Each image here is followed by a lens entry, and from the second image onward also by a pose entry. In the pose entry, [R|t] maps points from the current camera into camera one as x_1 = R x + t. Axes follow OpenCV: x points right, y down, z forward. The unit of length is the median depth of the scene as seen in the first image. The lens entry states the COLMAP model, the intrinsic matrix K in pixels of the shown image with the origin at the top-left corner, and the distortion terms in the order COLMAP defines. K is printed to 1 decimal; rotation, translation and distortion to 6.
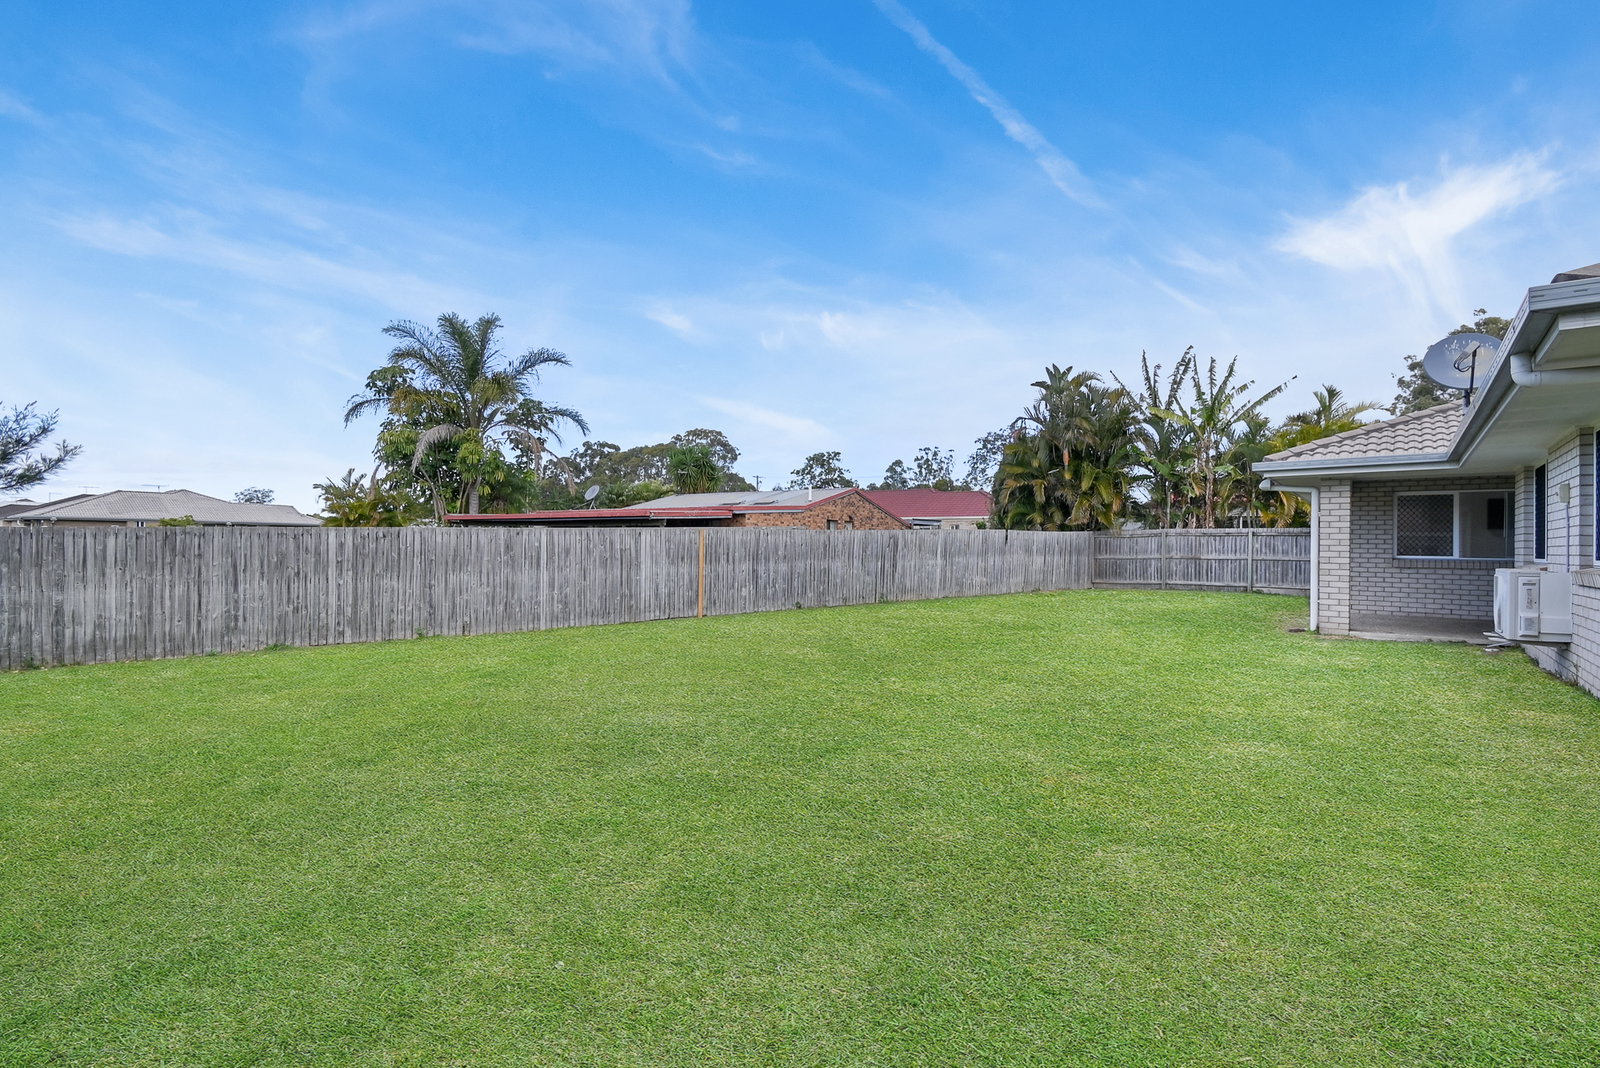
lens RADIAL K [[726.8, 0, 803.4], [0, 726.8, 545.3], [0, 0, 1]] dist [-0.000083, -0.000057]
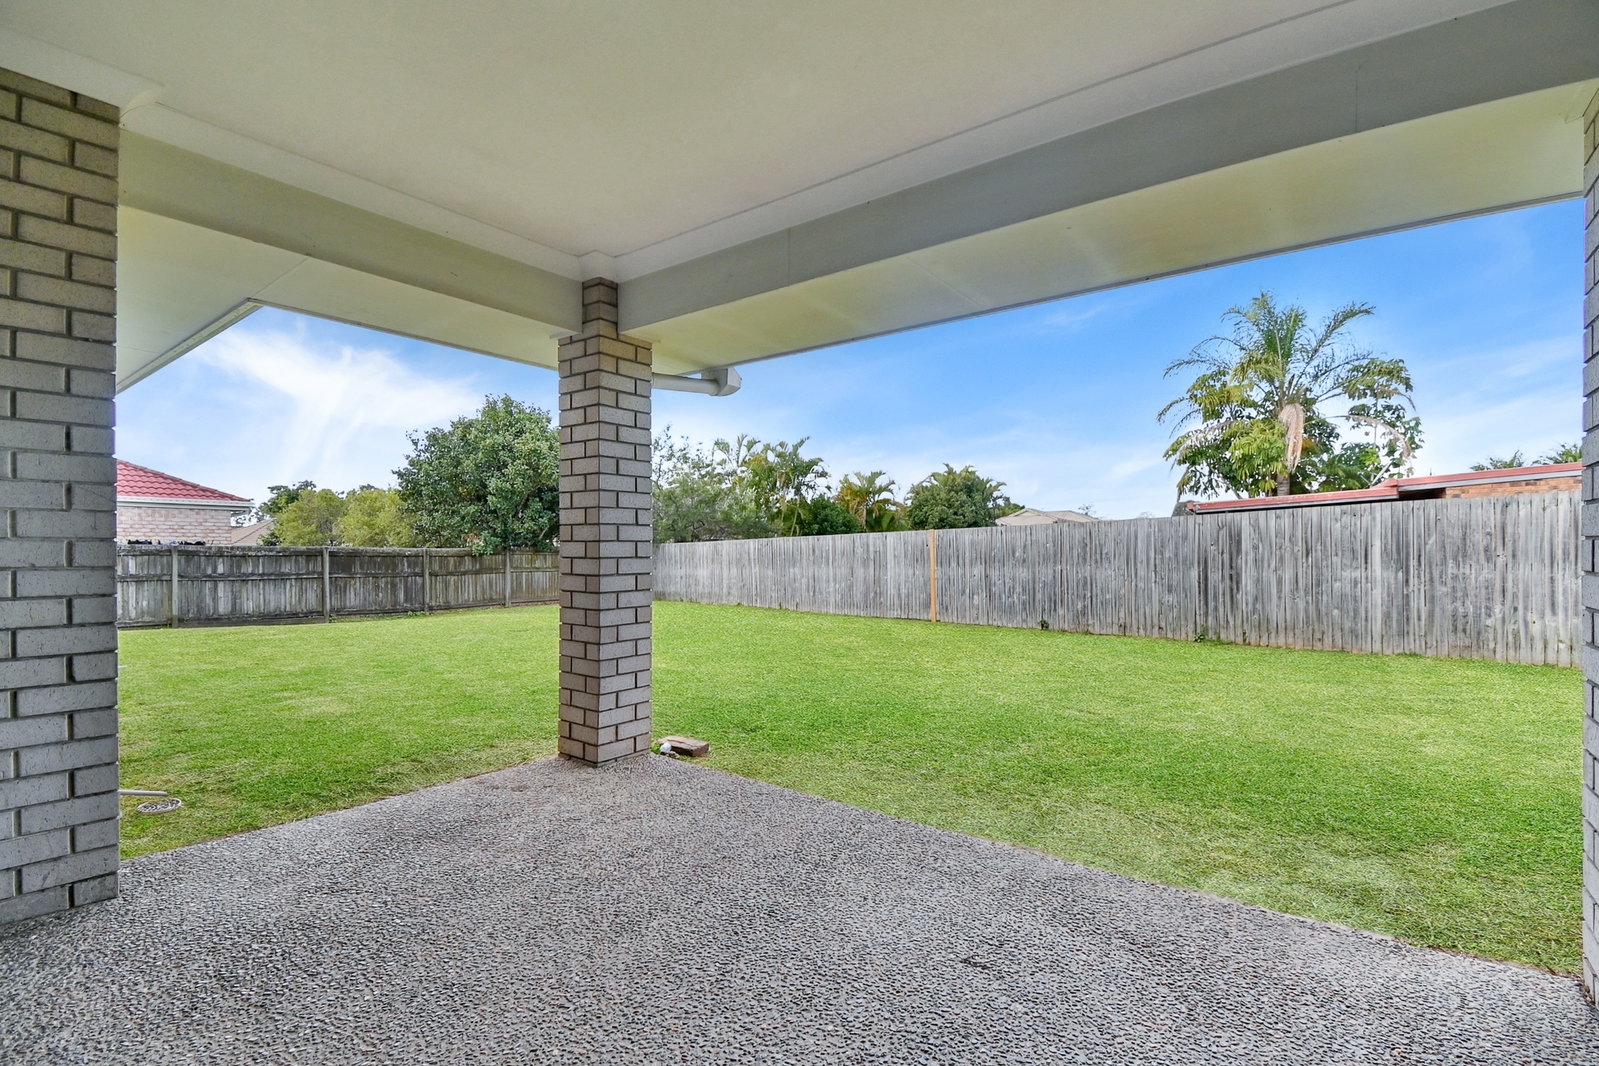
lens RADIAL K [[726.4, 0, 802.0], [0, 726.4, 541.2], [0, 0, 1]] dist [-0.000083, -0.000057]
pose [[0.037719, -0.022368, -0.999038, 0.670313], [0.001977, 0.999749, -0.022309, 0.011450], [0.999286, -0.001134, 0.037754, 0.654002]]
